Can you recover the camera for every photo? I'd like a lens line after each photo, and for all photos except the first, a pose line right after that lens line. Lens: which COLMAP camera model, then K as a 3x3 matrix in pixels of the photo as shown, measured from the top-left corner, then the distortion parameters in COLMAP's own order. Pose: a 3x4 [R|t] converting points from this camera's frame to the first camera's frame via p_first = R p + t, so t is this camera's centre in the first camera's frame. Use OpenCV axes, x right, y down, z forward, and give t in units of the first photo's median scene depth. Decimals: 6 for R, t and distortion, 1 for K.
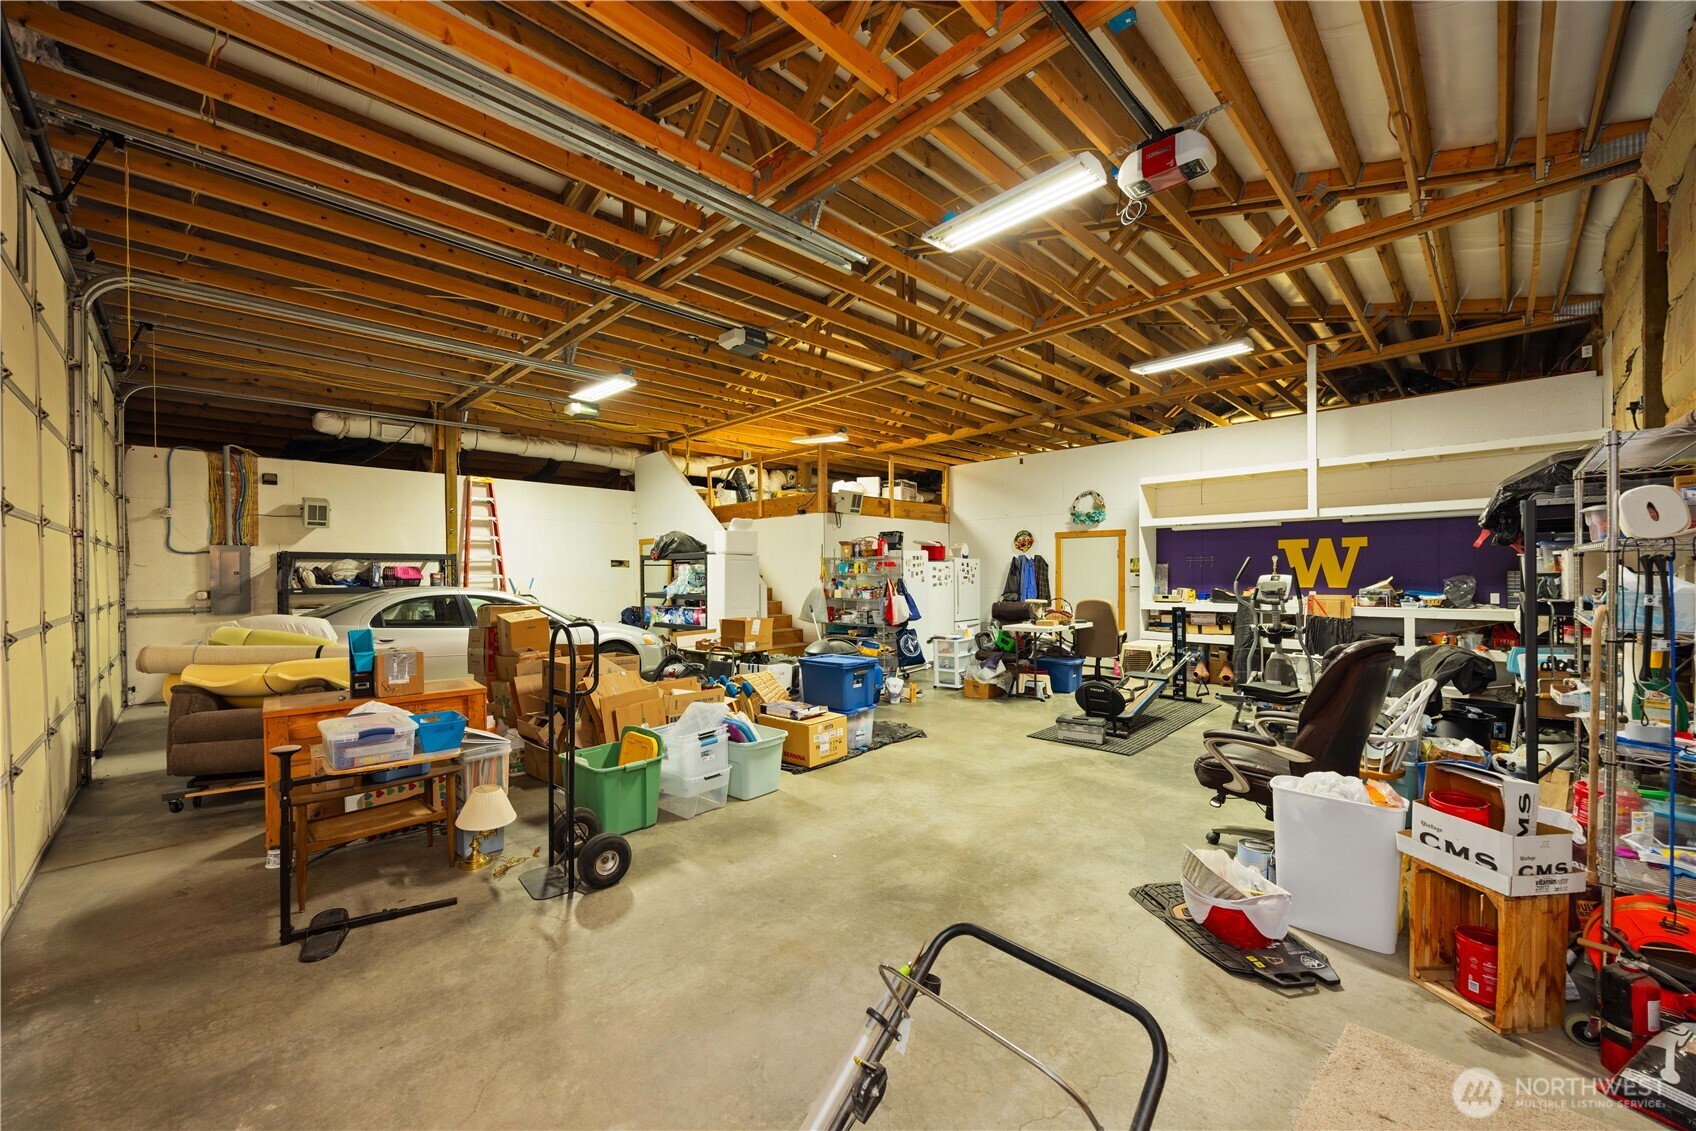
lens RADIAL K [[657.5, 0, 832.2], [0, 657.5, 572.5], [0, 0, 1]] dist [-0.001290, -0.000326]
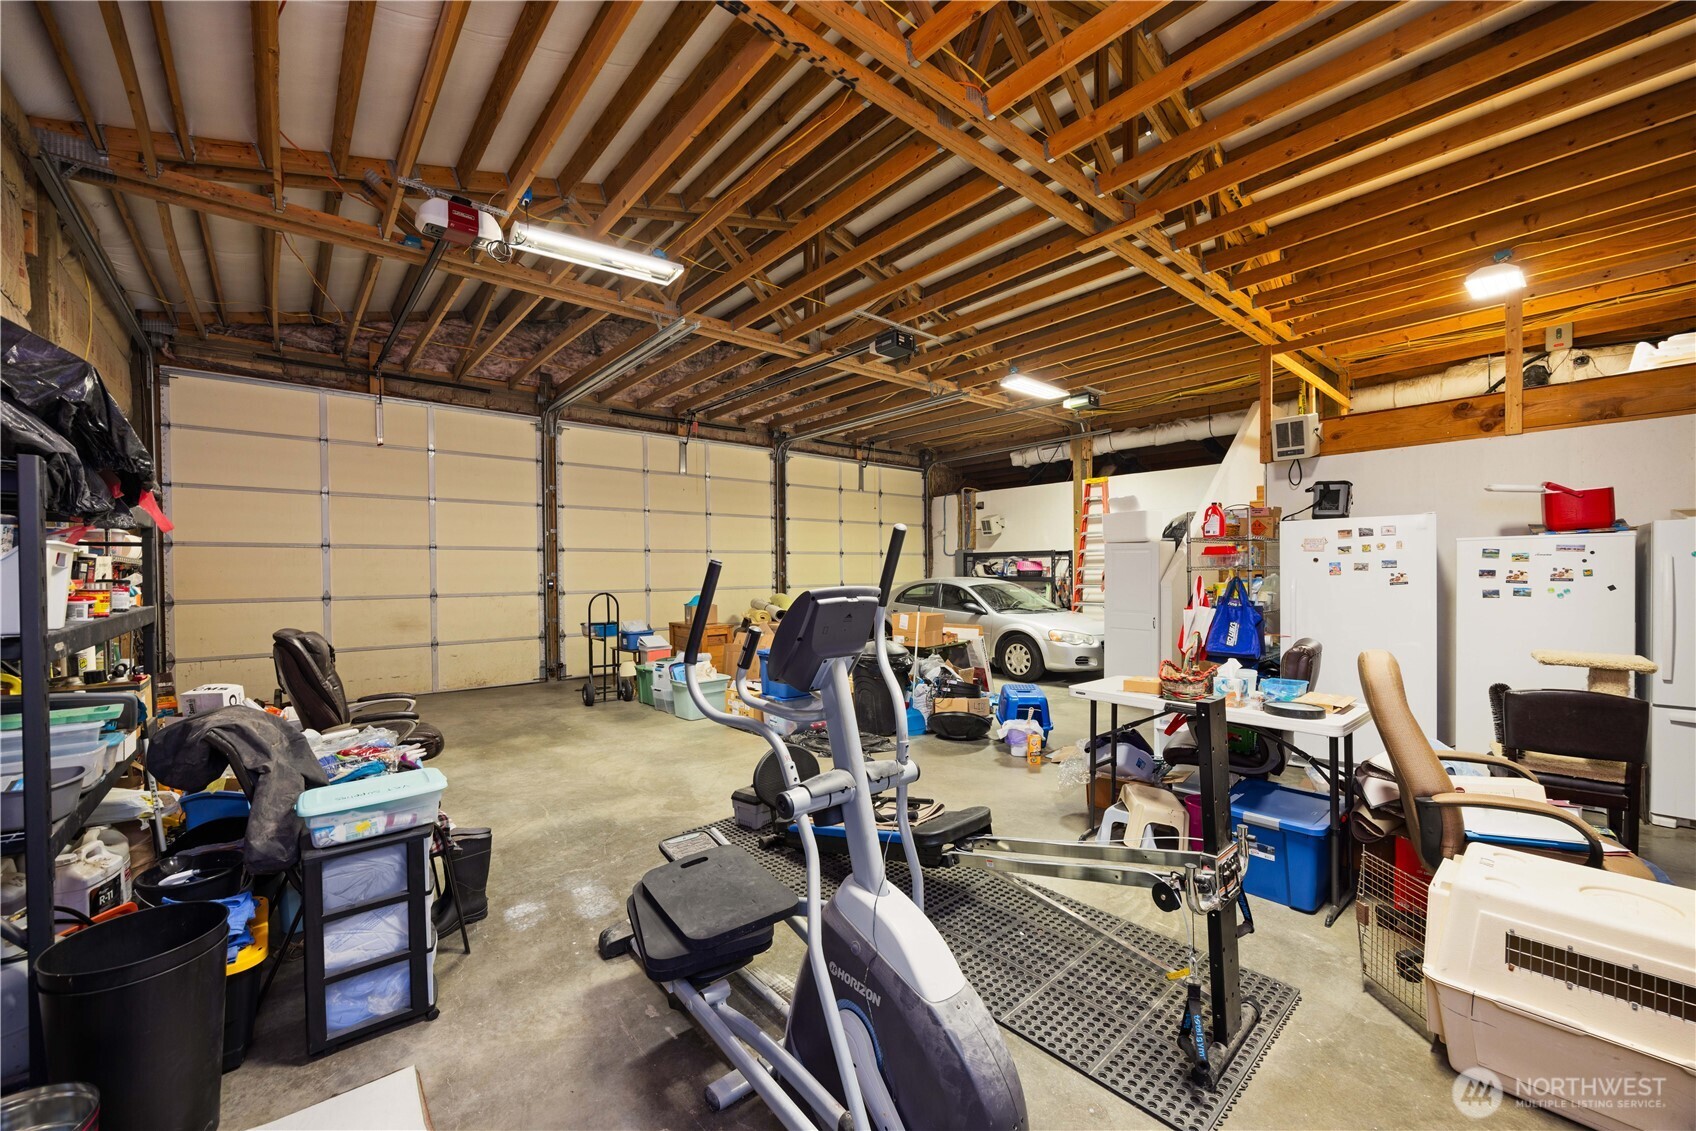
lens RADIAL K [[657.5, 0, 832.9], [0, 657.5, 572.7], [0, 0, 1]] dist [-0.001290, -0.000326]
pose [[-0.076533, 0.009996, -0.997017, 0.710401], [0.008126, 0.999923, 0.009402, -0.001145], [0.997034, -0.007382, -0.076608, 0.763275]]
